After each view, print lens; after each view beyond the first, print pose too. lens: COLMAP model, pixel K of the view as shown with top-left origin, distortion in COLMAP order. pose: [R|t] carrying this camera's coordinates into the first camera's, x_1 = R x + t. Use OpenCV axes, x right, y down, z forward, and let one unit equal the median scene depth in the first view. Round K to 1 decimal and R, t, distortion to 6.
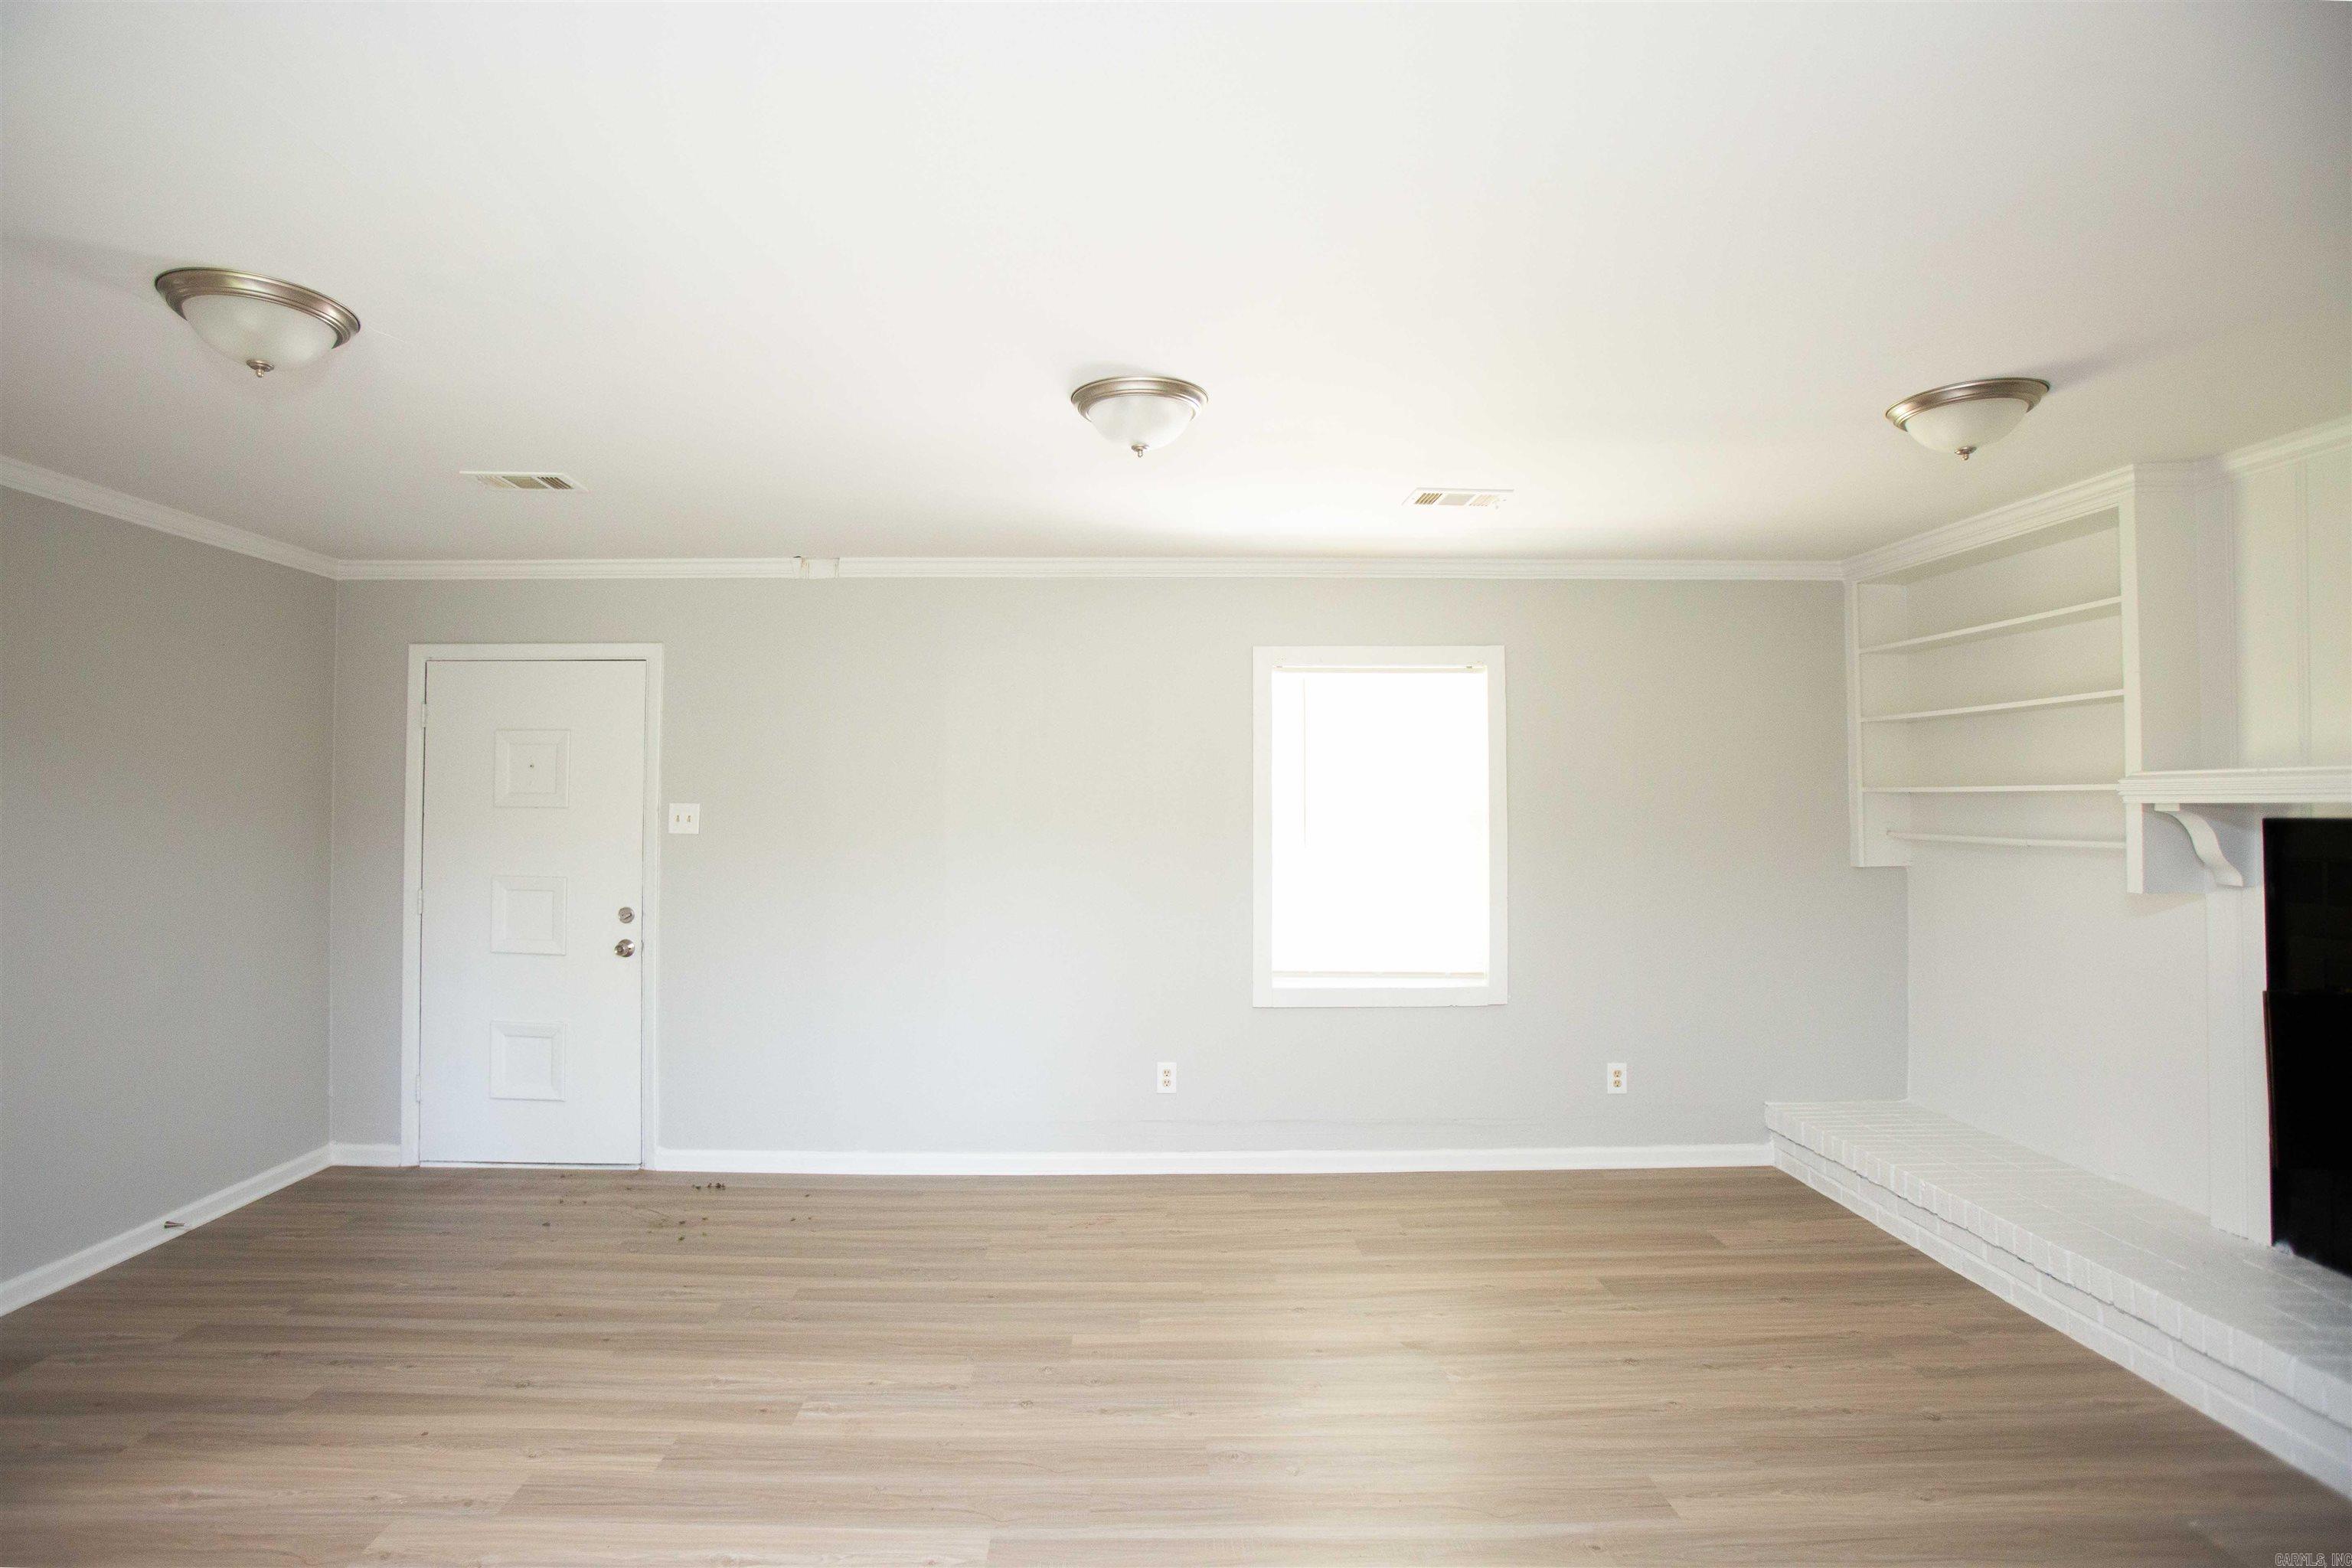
lens RADIAL K [[1161.0, 0, 1154.9], [0, 1161.0, 779.5], [0, 0, 1]] dist [-0.078114, 0.031808]
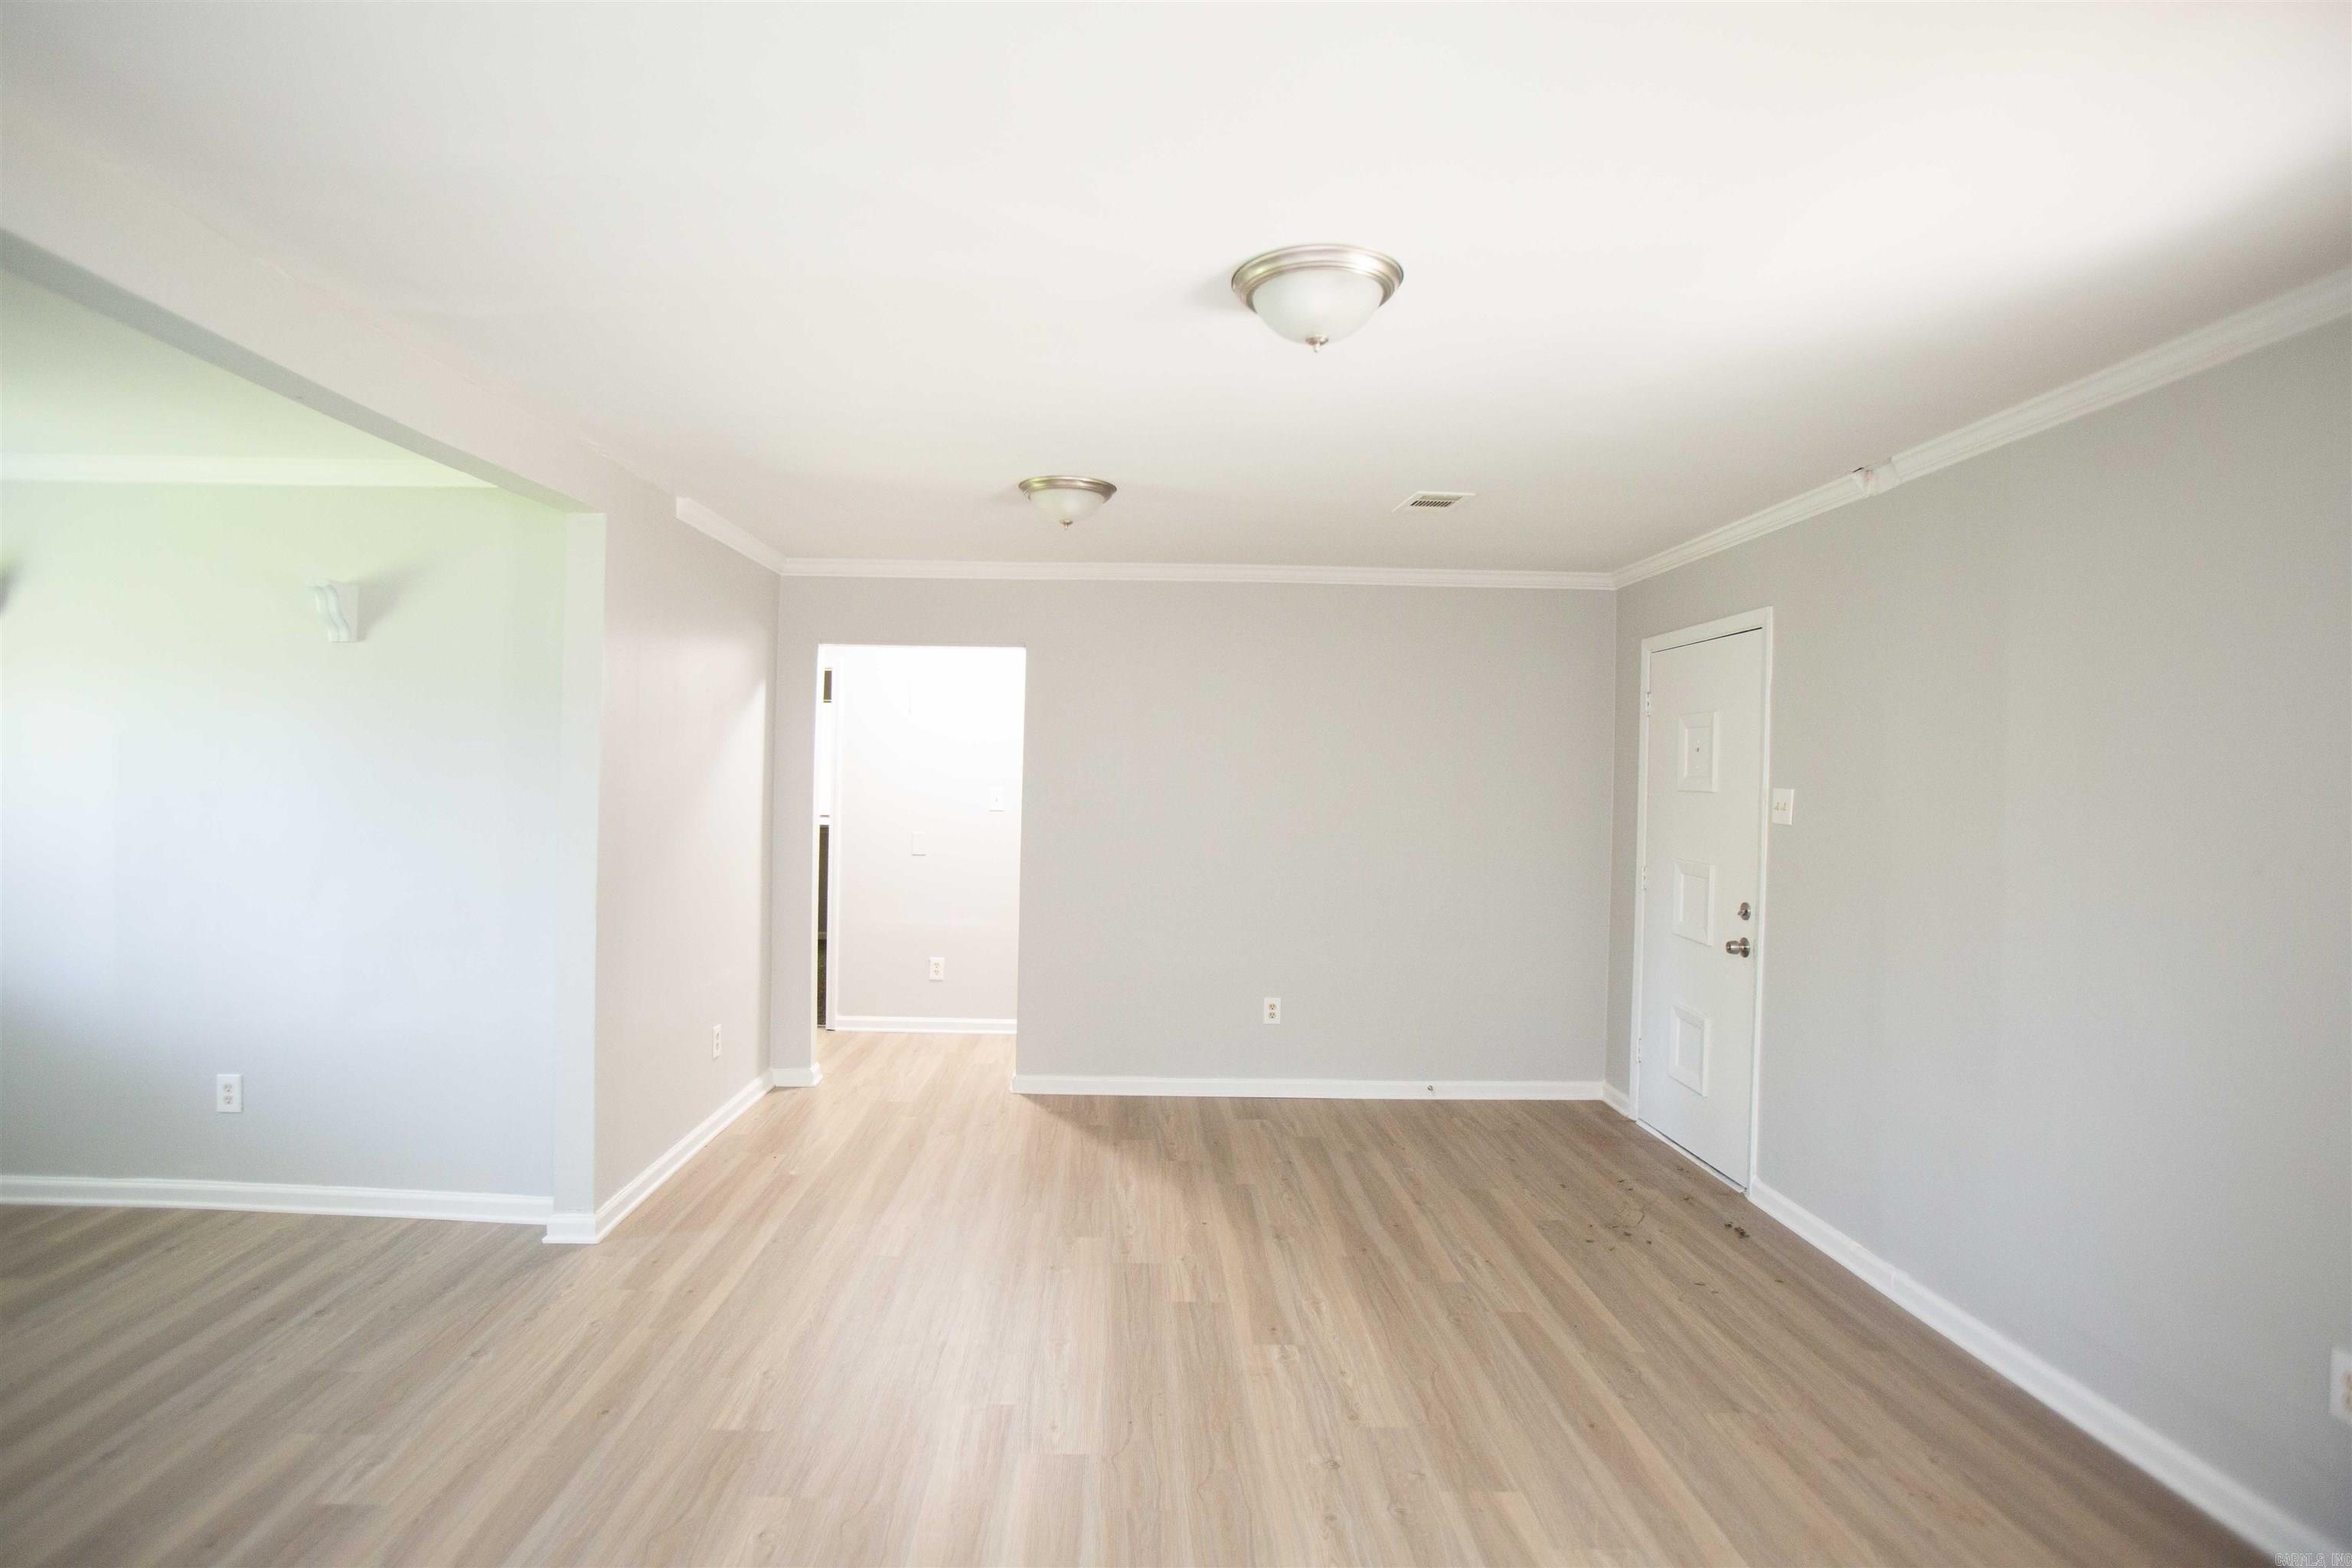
lens RADIAL K [[1210.9, 0, 1135.2], [0, 1210.9, 782.4], [0, 0, 1]] dist [-0.031286, 0.000528]
pose [[-0.010724, 0.004215, -0.999934, 0.546330], [0.004998, 0.999979, 0.004162, 0.011360], [0.999930, -0.004953, -0.010745, 0.577612]]
